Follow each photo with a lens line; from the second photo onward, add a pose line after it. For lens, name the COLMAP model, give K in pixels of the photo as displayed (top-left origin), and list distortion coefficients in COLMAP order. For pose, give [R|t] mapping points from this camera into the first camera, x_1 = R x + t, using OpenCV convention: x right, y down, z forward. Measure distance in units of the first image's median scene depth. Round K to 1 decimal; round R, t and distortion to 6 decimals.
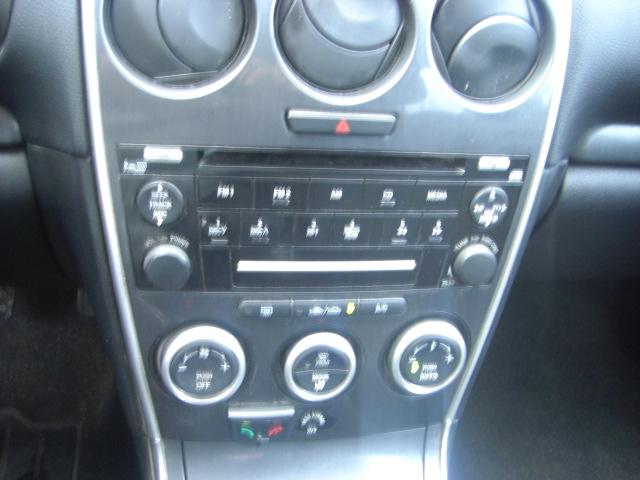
lens RADIAL K [[724.3, 0, 313.5], [0, 724.3, 246.0], [0, 0, 1]] dist [-0.168723, 0.000000]
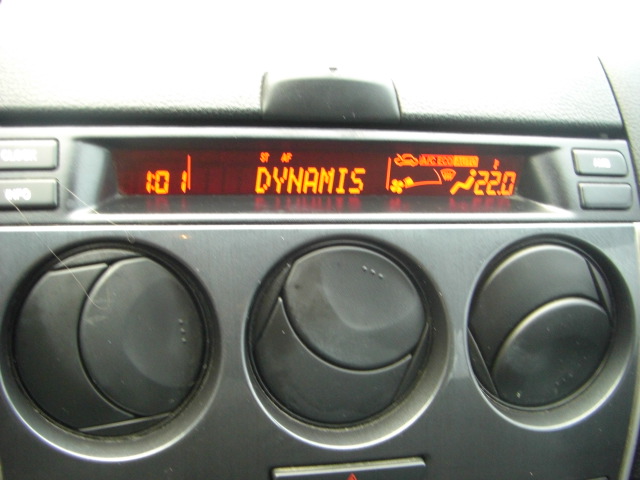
lens RADIAL K [[724.3, 0, 321.3], [0, 724.3, 242.2], [0, 0, 1]] dist [-0.168723, 0.000000]
pose [[0.998806, -0.047097, 0.013012, 0.011946], [0.048617, 0.984509, -0.168458, -0.259468], [-0.004876, 0.168889, 0.985623, 0.254252]]
